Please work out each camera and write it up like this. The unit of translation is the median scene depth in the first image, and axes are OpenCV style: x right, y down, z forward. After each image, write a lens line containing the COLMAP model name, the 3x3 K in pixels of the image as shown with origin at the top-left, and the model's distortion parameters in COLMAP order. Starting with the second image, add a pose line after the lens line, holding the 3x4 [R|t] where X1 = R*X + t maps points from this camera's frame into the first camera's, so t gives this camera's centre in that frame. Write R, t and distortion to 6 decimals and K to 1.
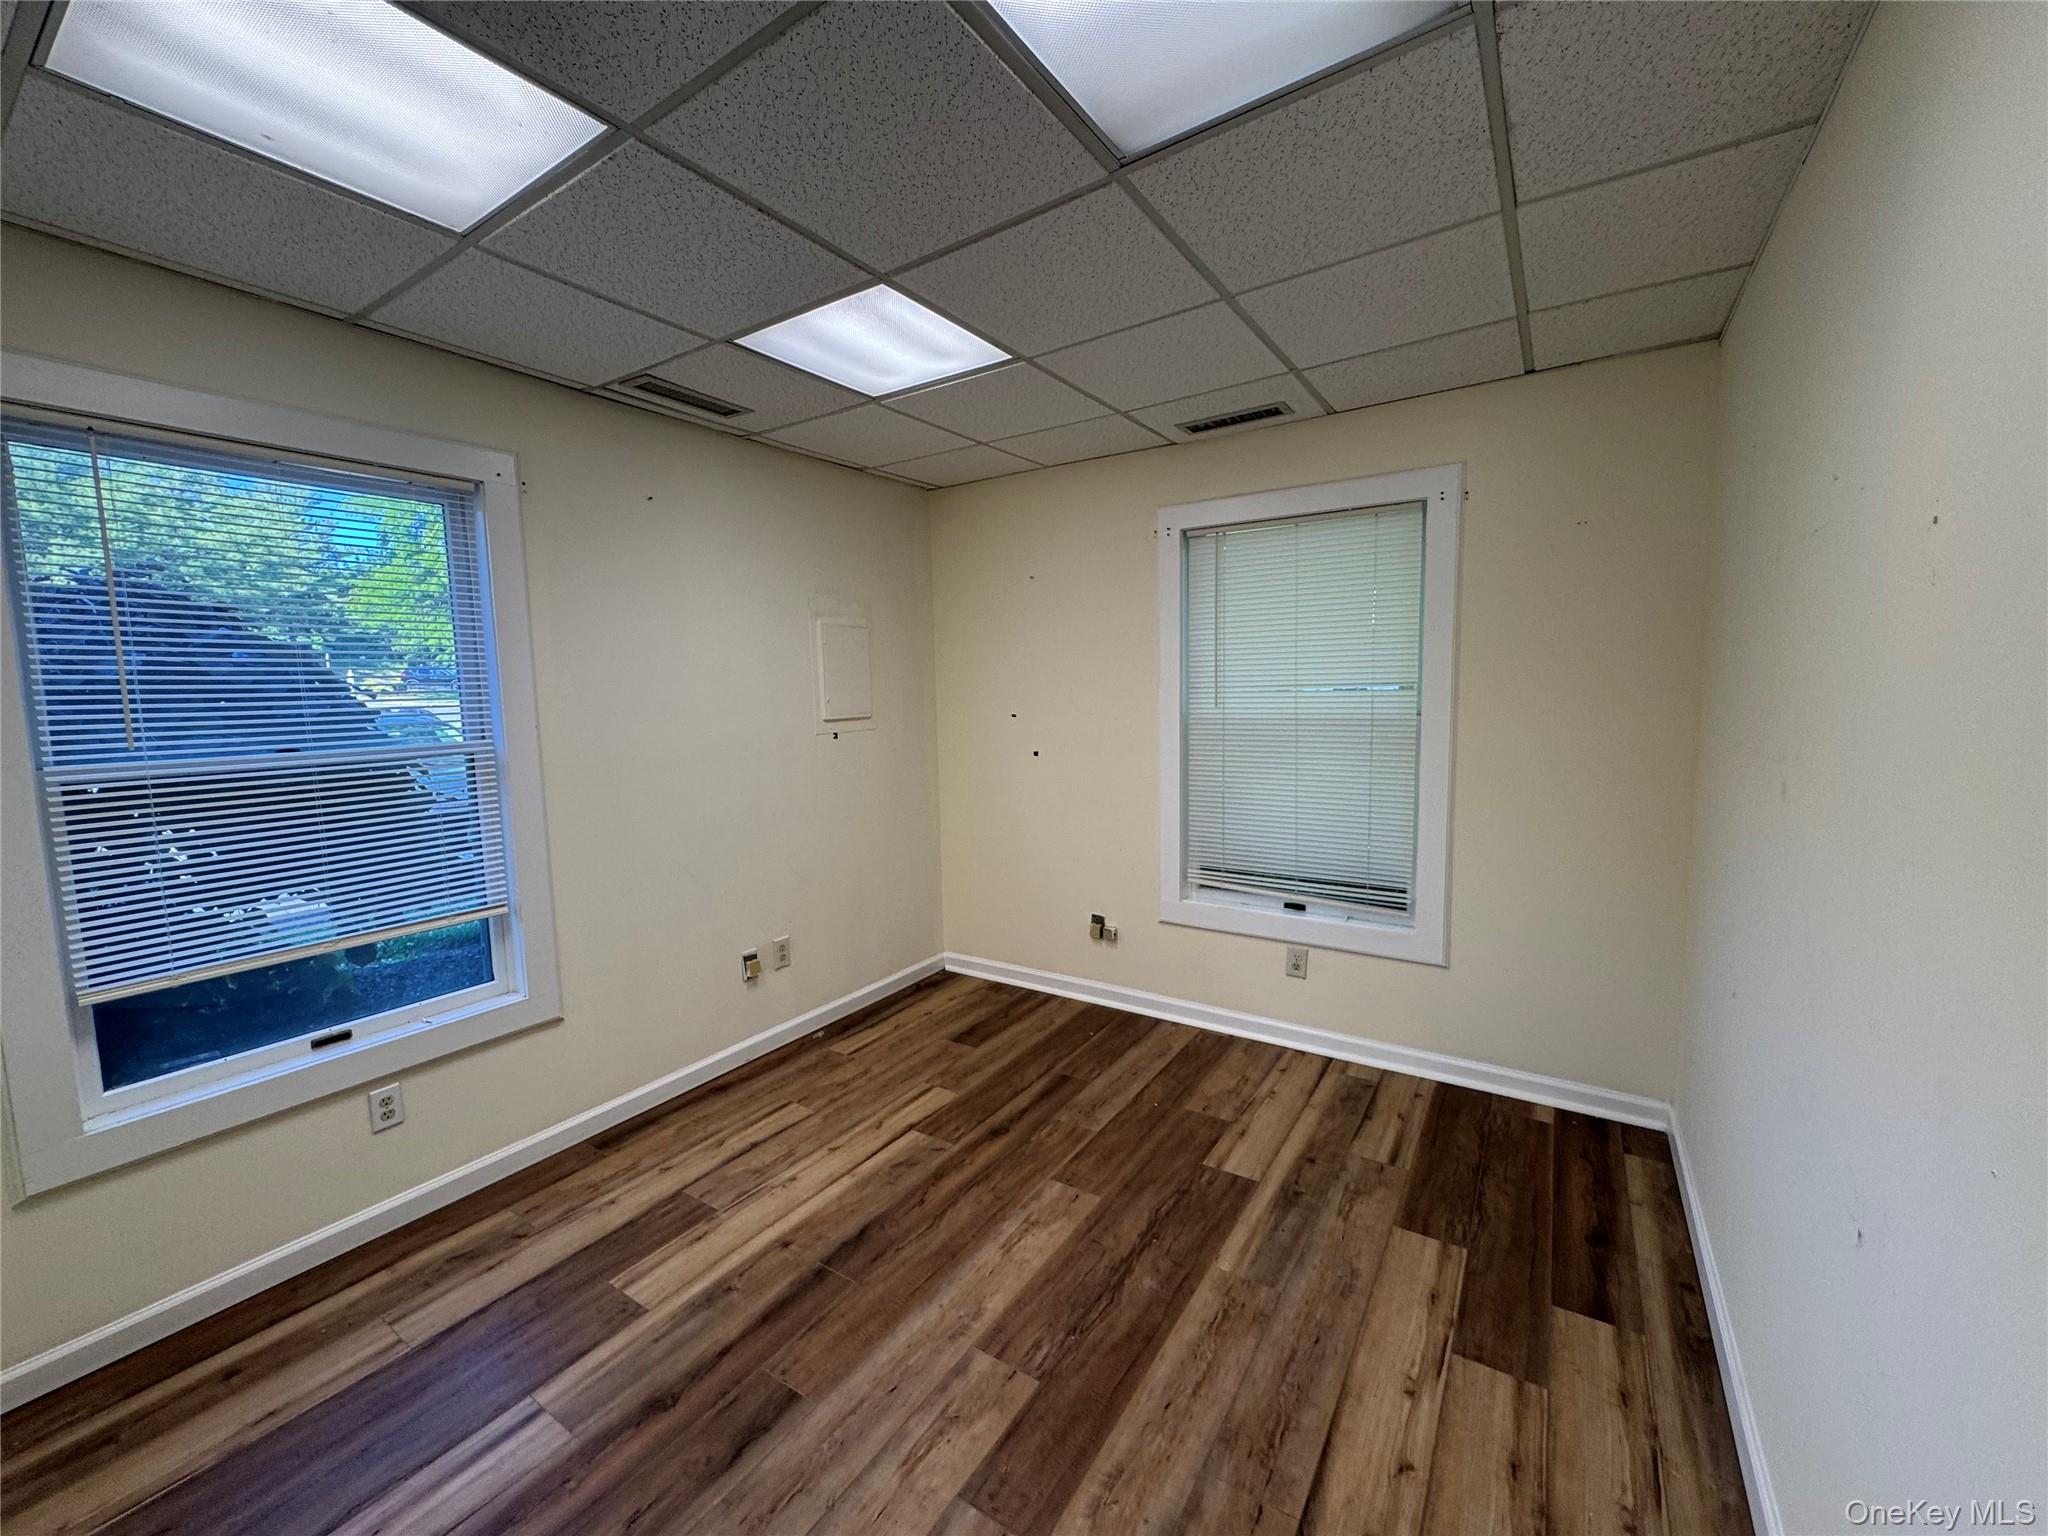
lens RADIAL K [[815.2, 0, 1026.2], [0, 815.2, 758.7], [0, 0, 1]] dist [-0.003631, 0.000556]
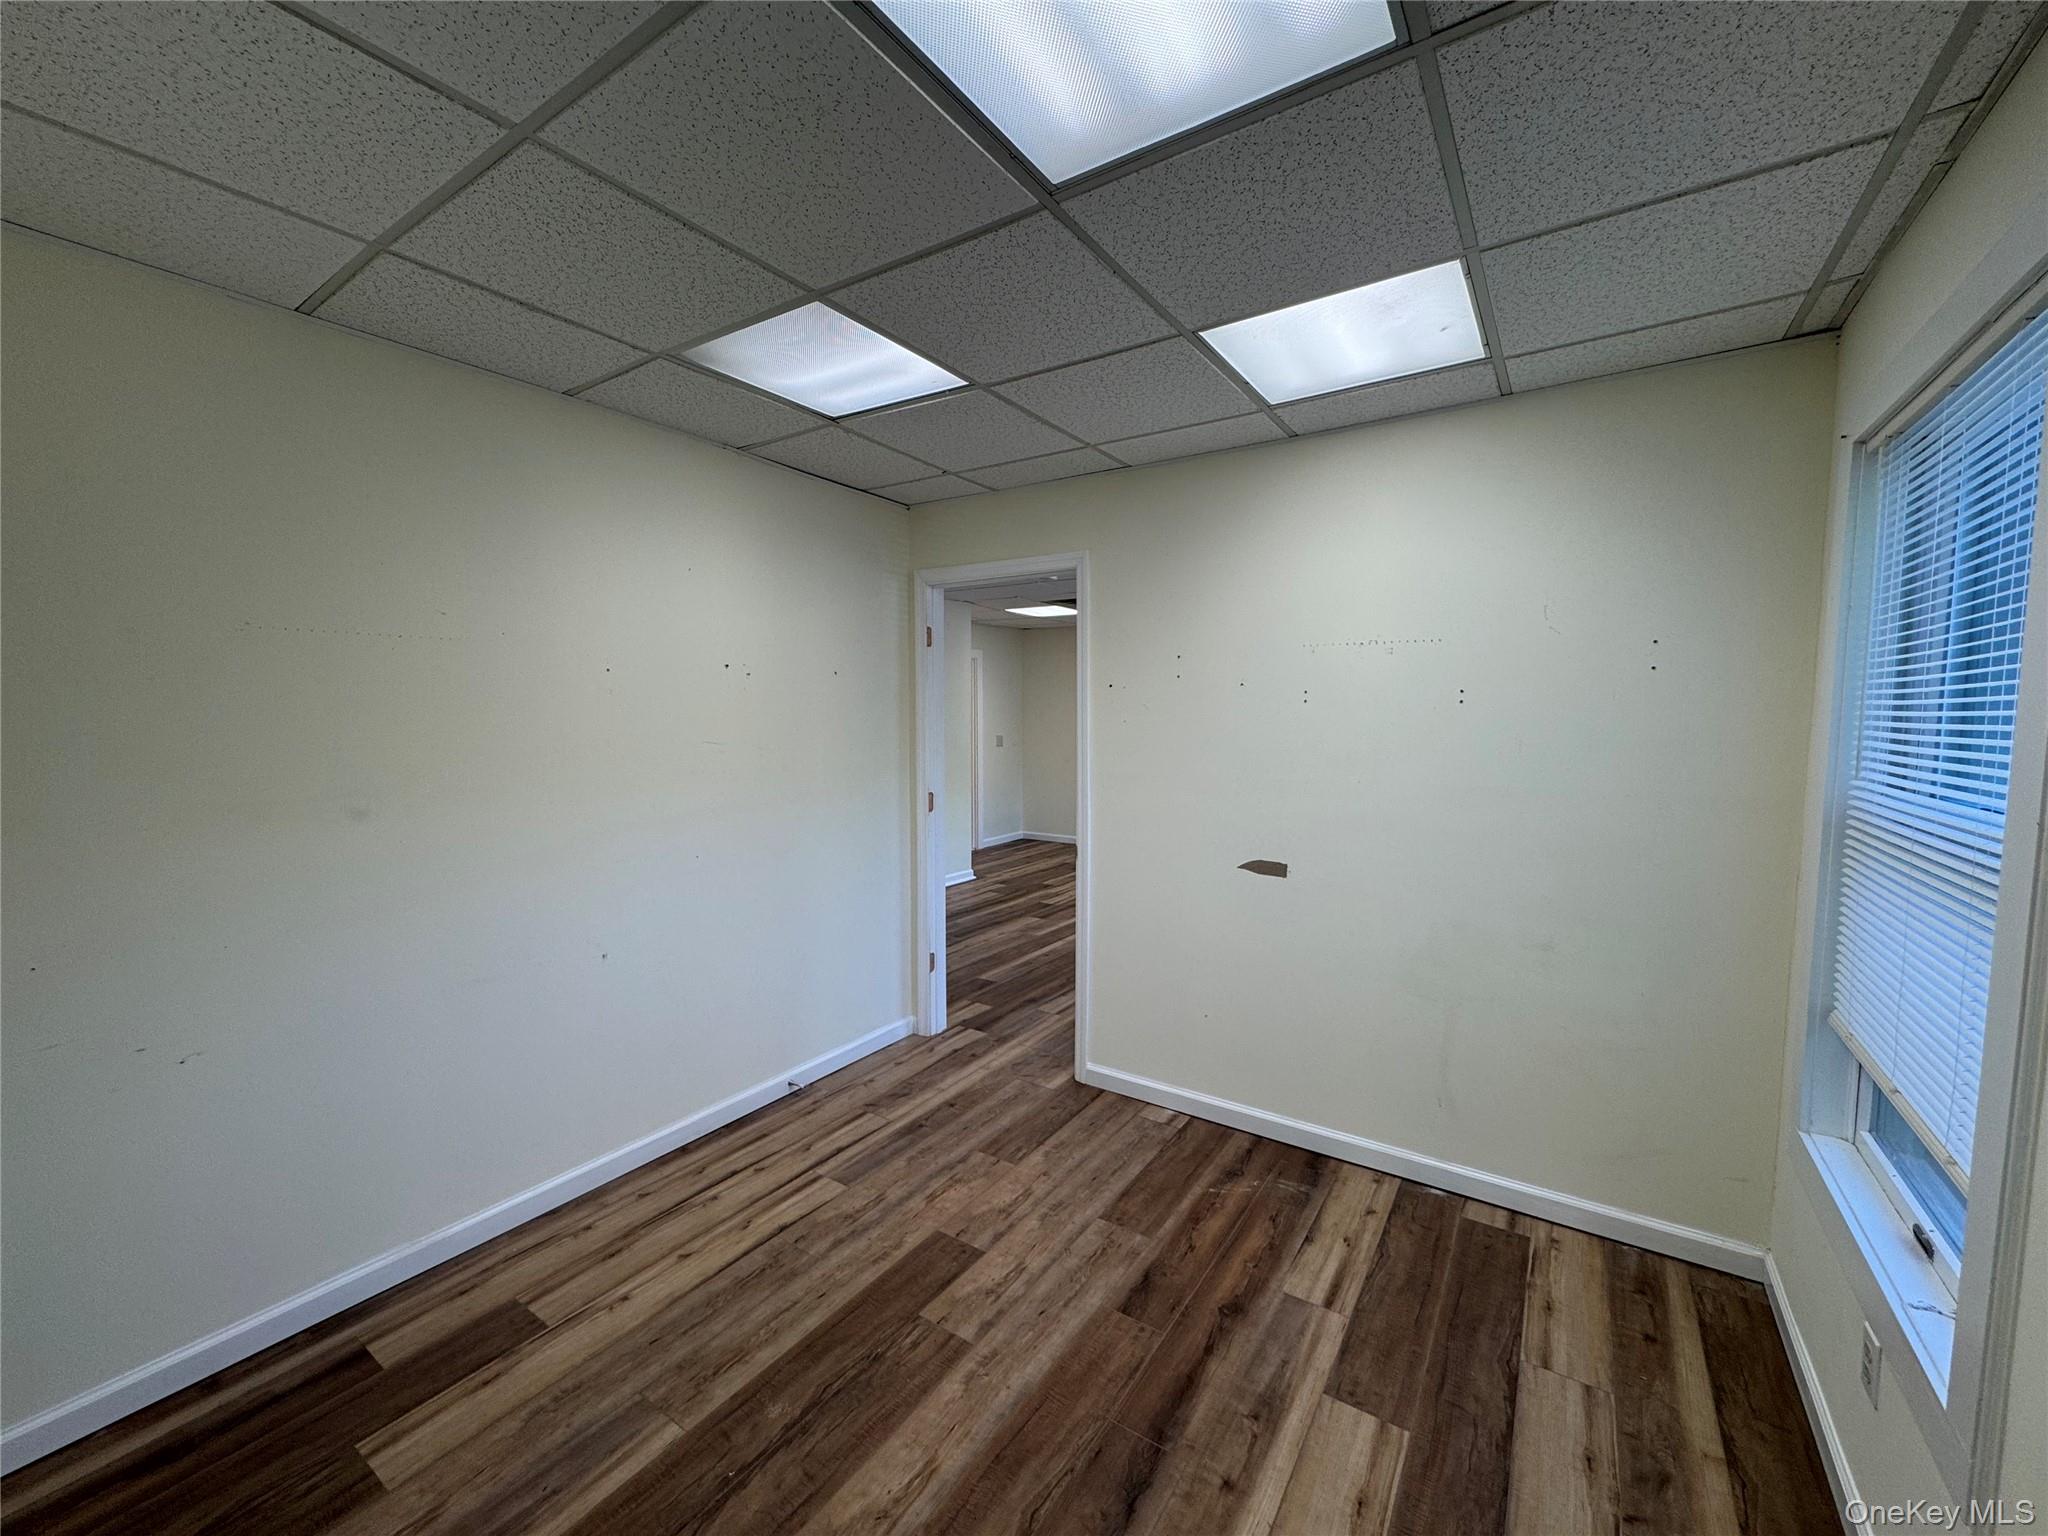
lens RADIAL K [[815.2, 0, 1028.7], [0, 815.2, 761.6], [0, 0, 1]] dist [-0.003631, 0.000556]
pose [[-0.999772, 0.019417, 0.008845, -0.134582], [0.020519, 0.988608, 0.149110, -0.160649], [-0.005849, 0.149257, -0.988781, 1.631580]]
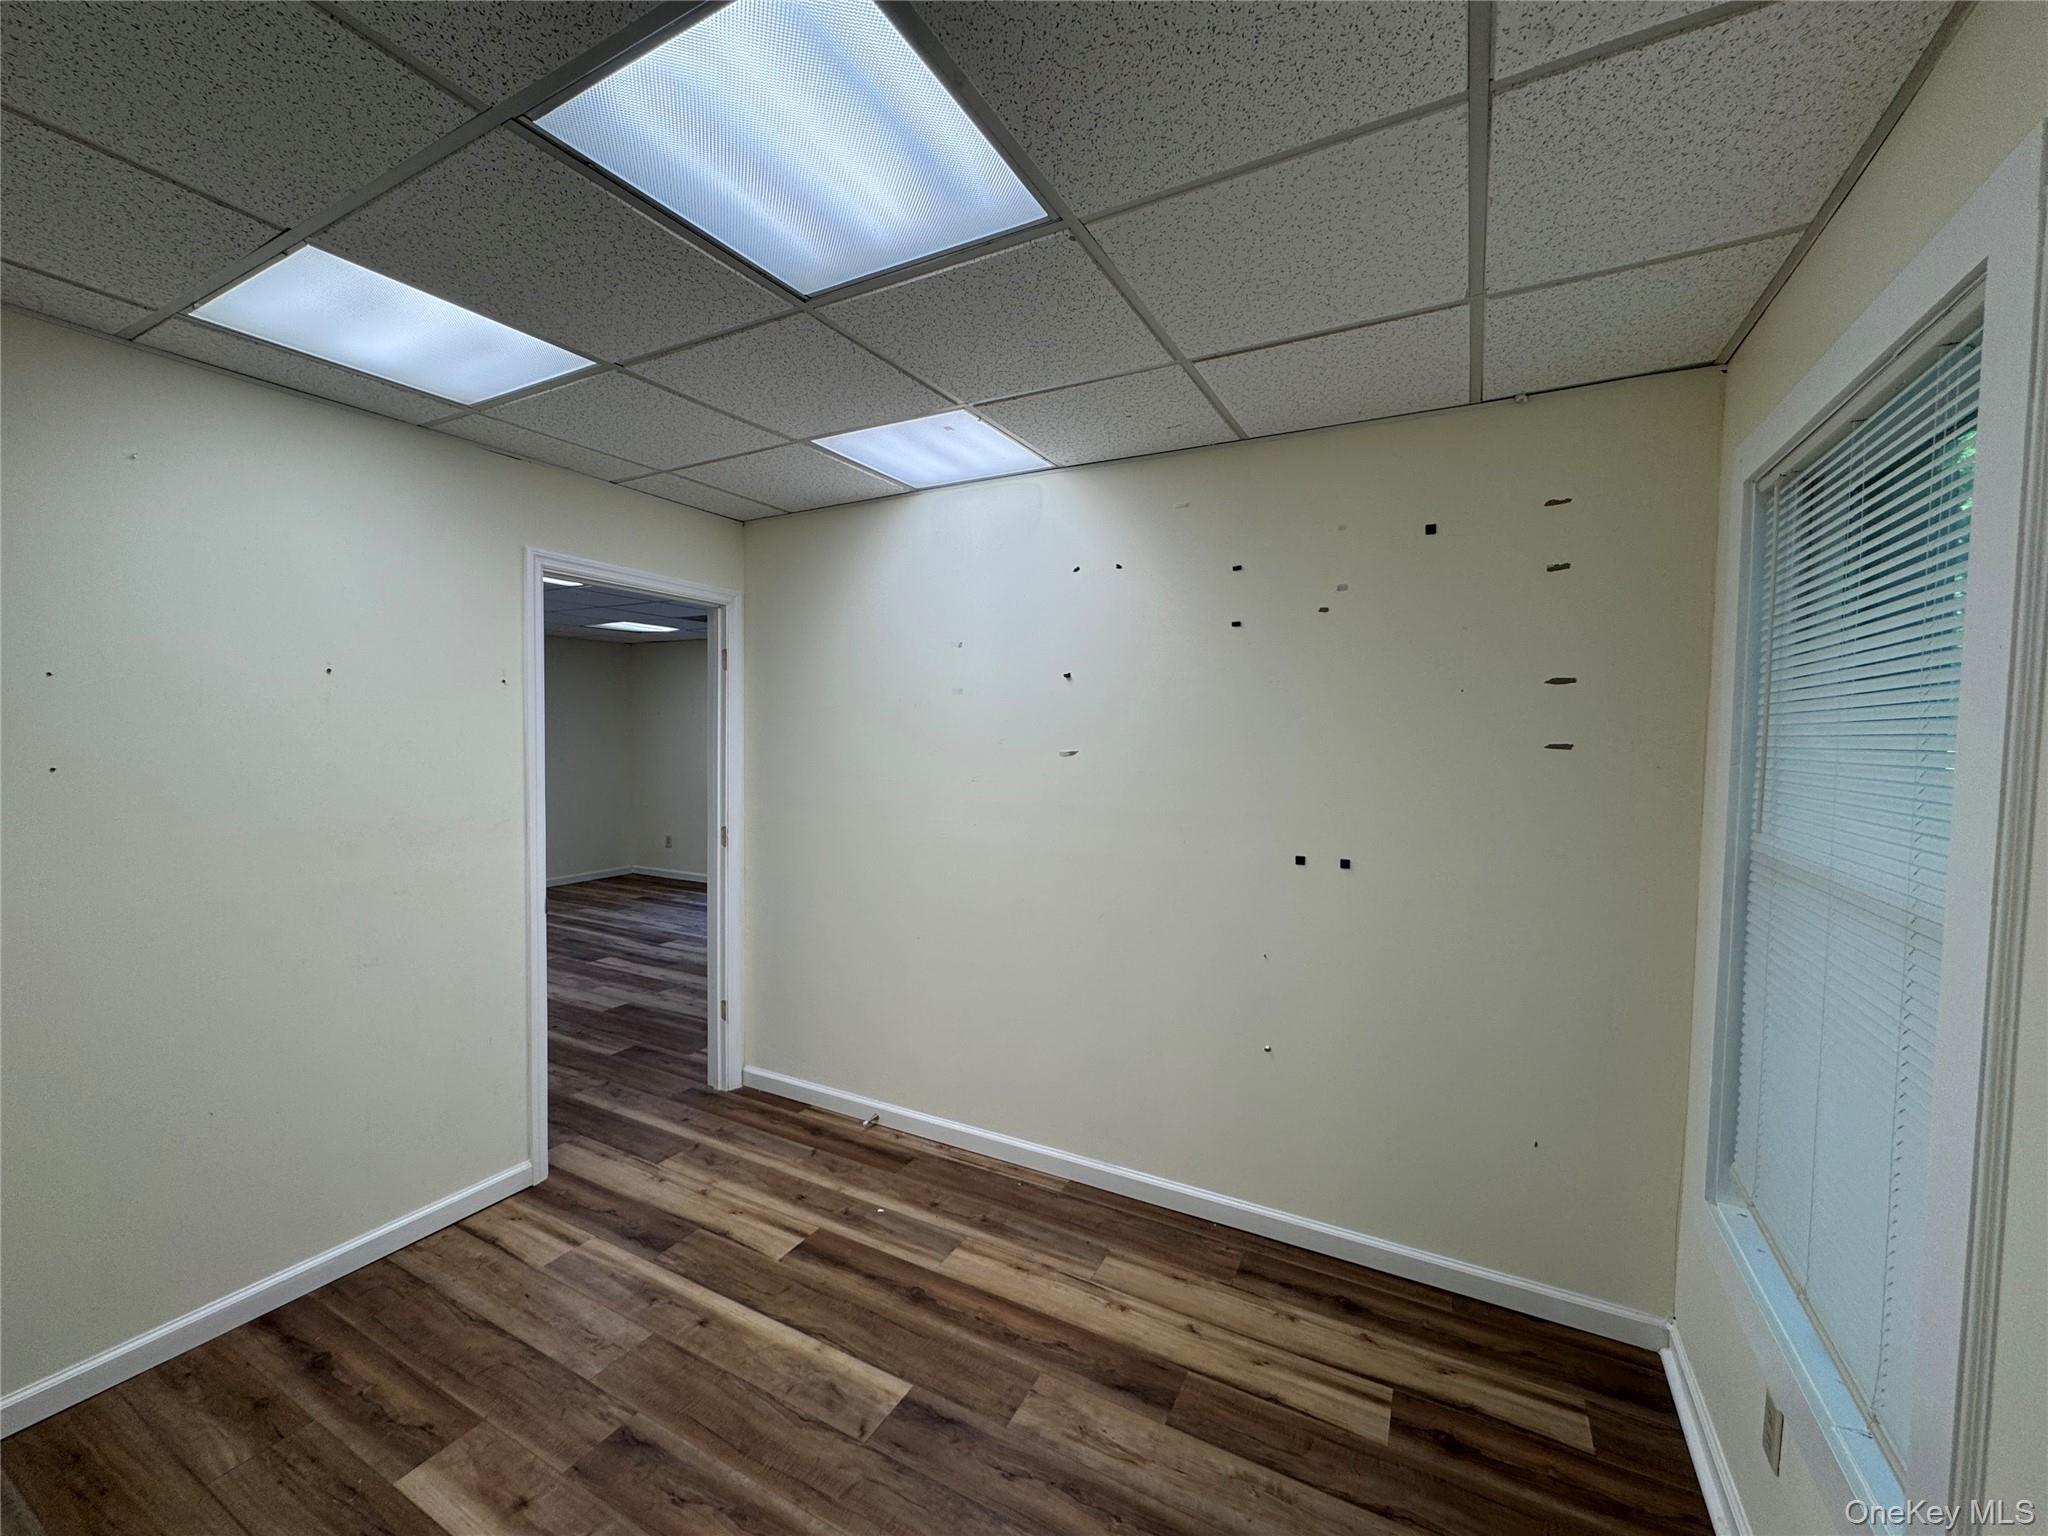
lens RADIAL K [[815.2, 0, 1025.2], [0, 815.2, 768.6], [0, 0, 1]] dist [-0.003631, 0.000556]
pose [[0.091500, 0.068272, -0.993462, 1.831115], [-0.103955, 0.992851, 0.058656, -0.105697], [0.990364, 0.097909, 0.097943, 0.269050]]
